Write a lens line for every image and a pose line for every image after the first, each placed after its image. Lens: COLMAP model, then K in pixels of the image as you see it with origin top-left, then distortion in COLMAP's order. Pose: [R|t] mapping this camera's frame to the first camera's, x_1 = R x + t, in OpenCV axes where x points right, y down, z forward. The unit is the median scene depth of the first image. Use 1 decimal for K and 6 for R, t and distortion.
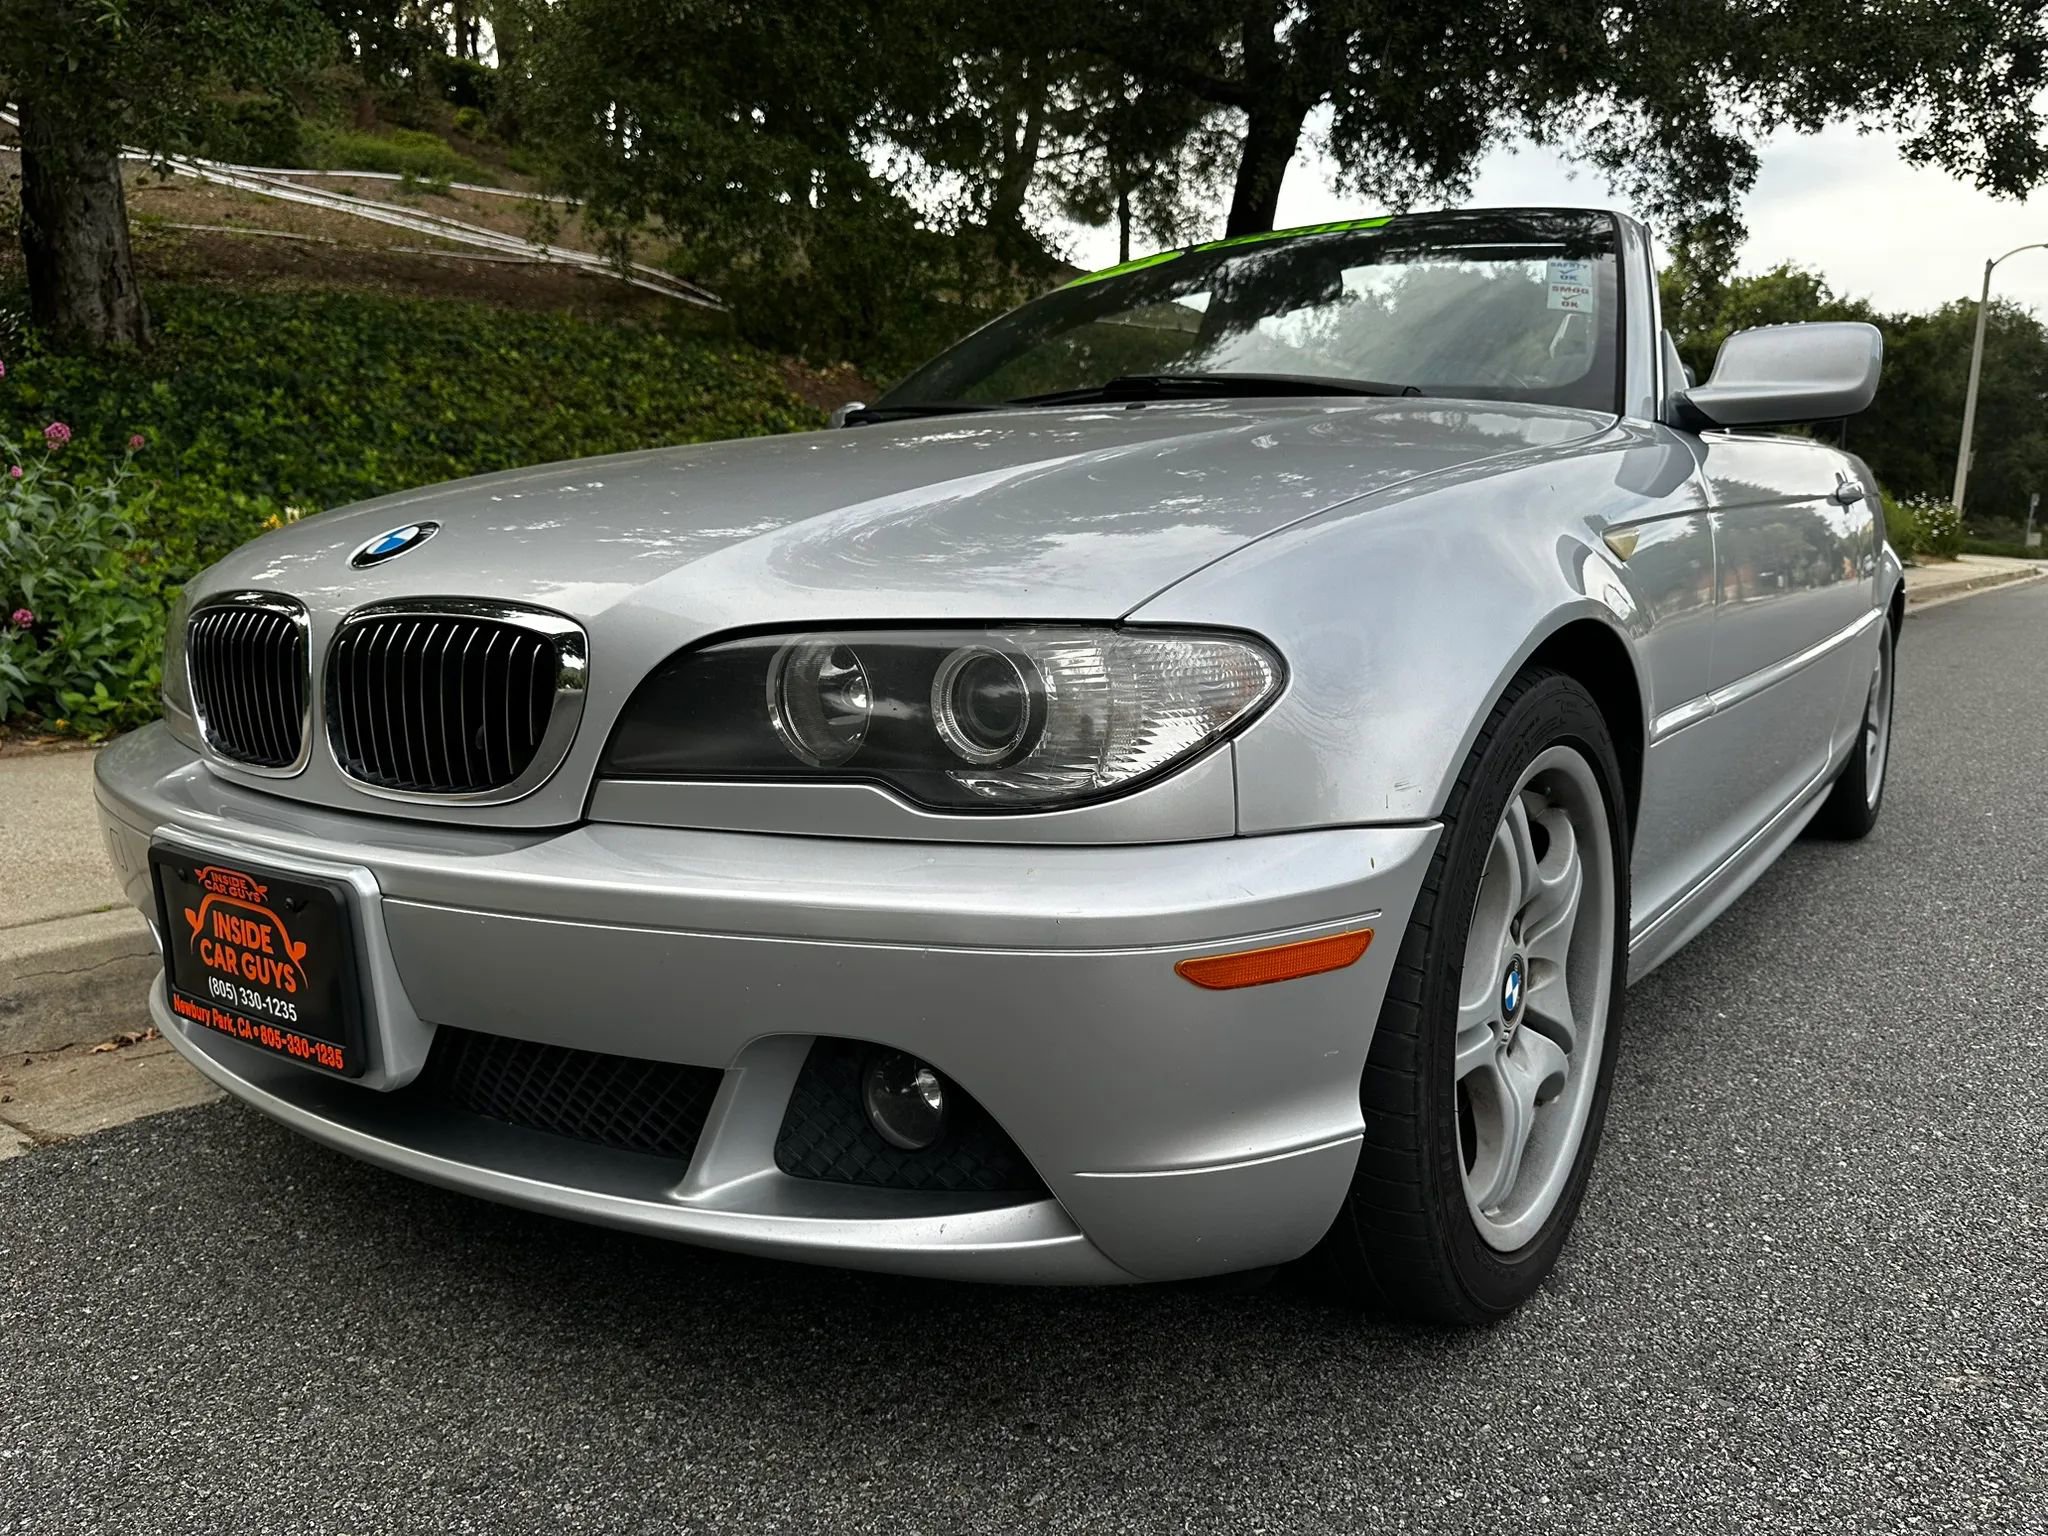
lens RADIAL K [[1389.1, 0, 1134.3], [0, 1389.1, 780.8], [0, 0, 1]] dist [-0.018501, 0.002301]
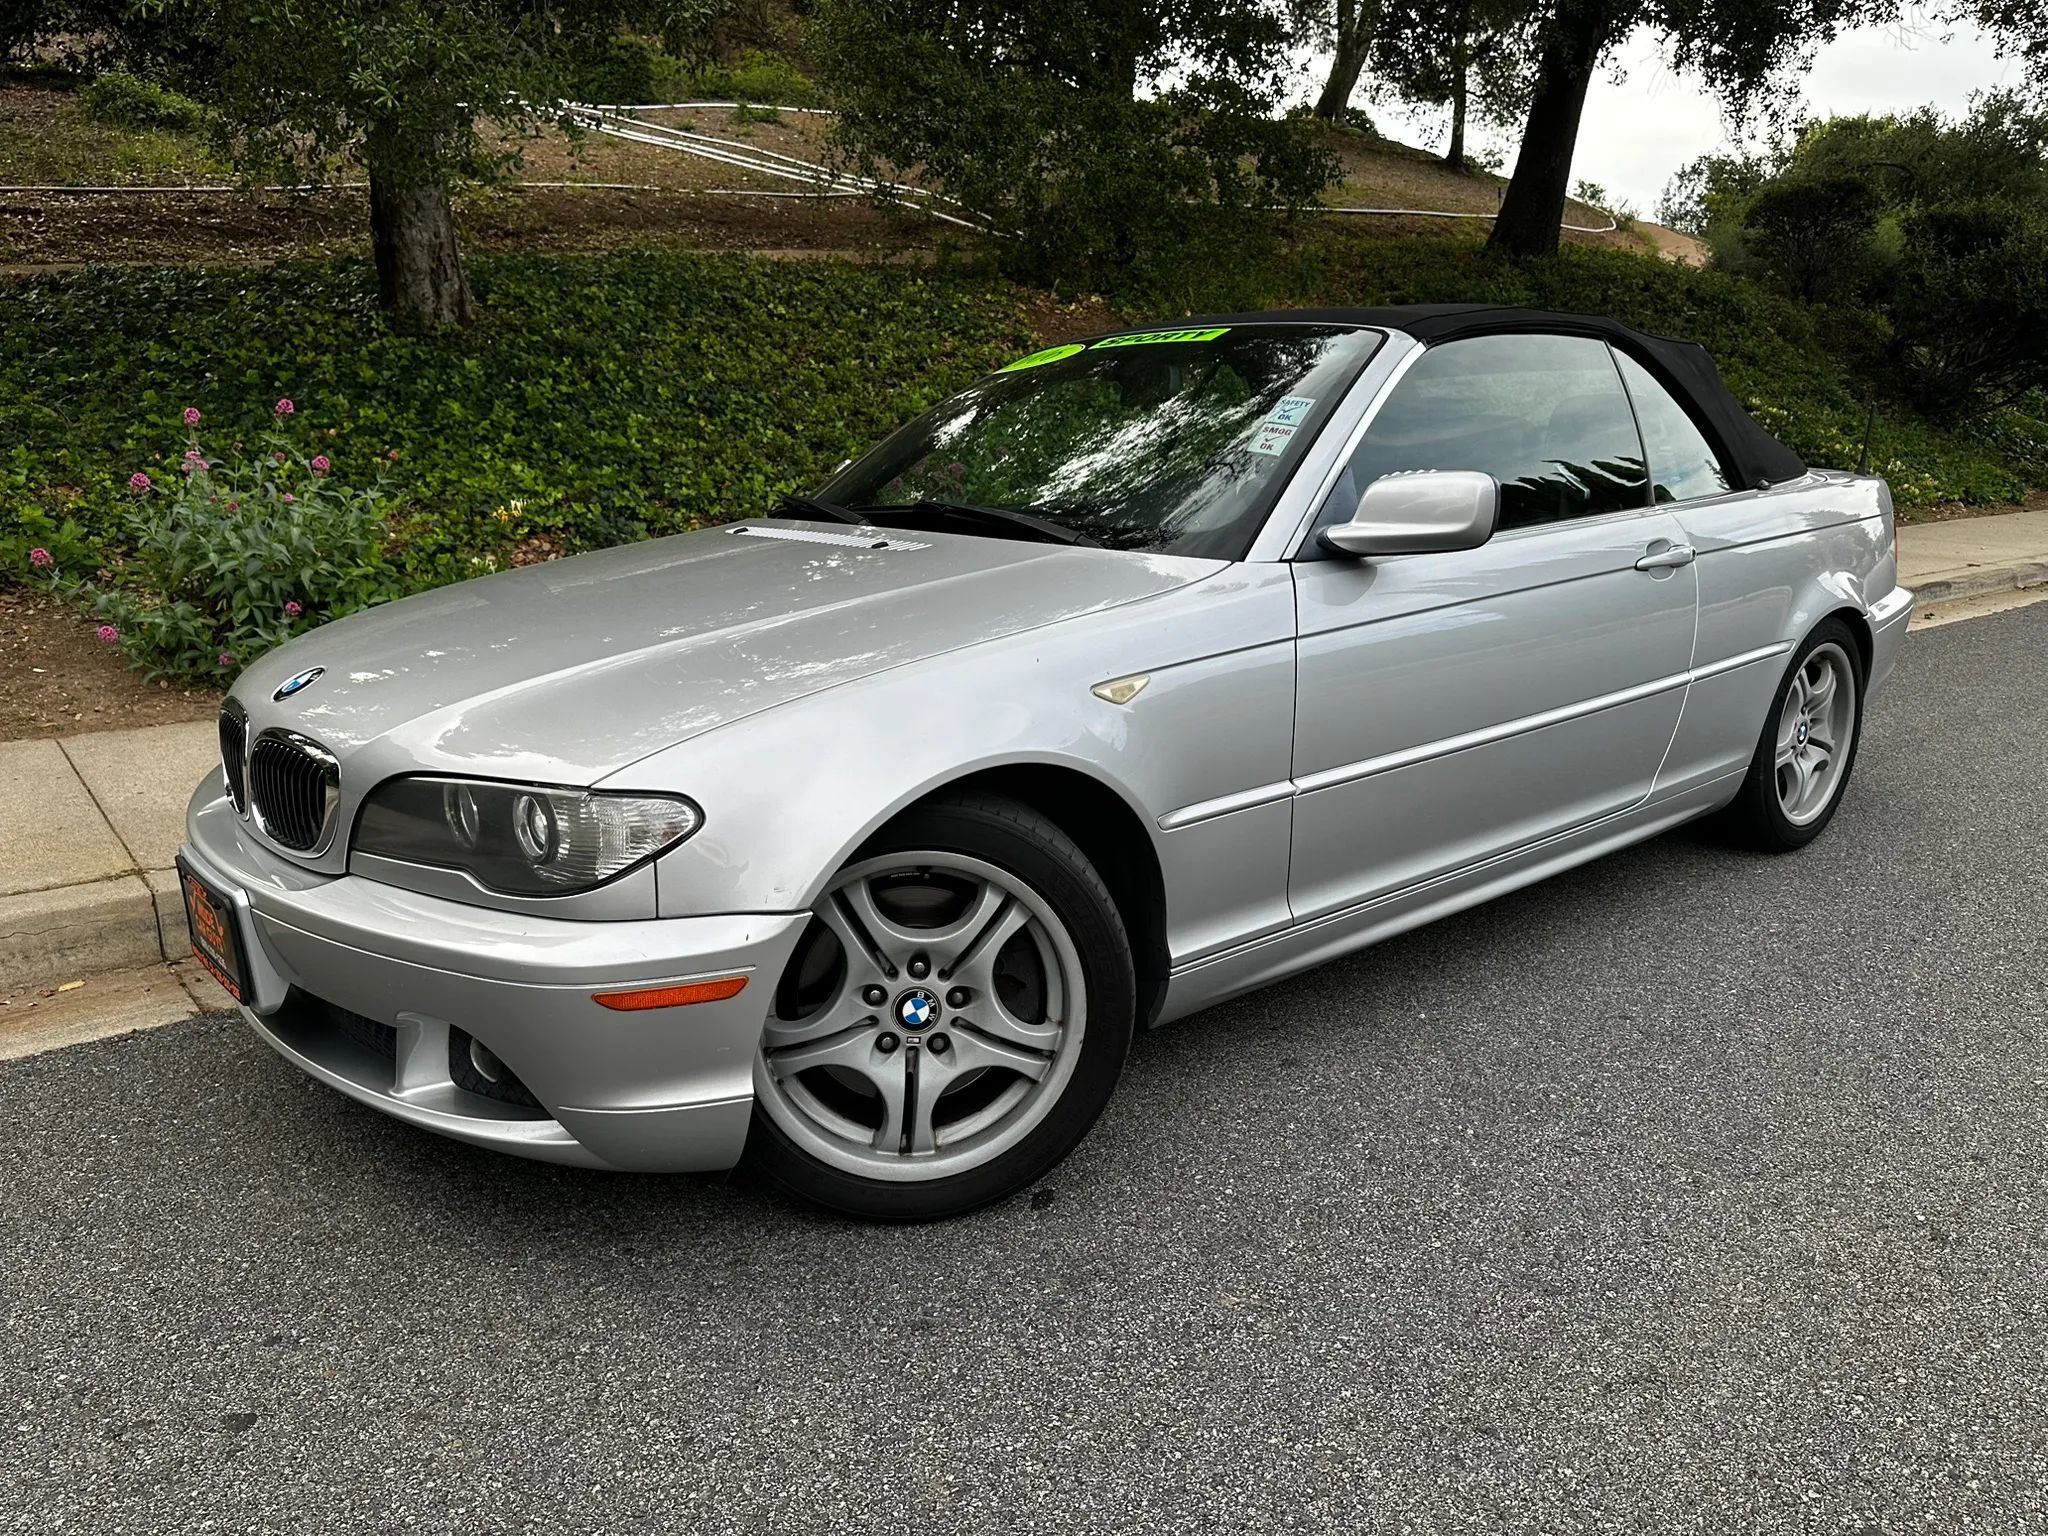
lens RADIAL K [[1414.5, 0, 1103.9], [0, 1414.5, 766.3], [0, 0, 1]] dist [0.024405, -0.043189]
pose [[0.970150, 0.050486, -0.237194, 0.110540], [-0.037786, 0.997614, 0.057787, -0.029047], [0.239545, -0.047099, 0.969742, -0.057657]]
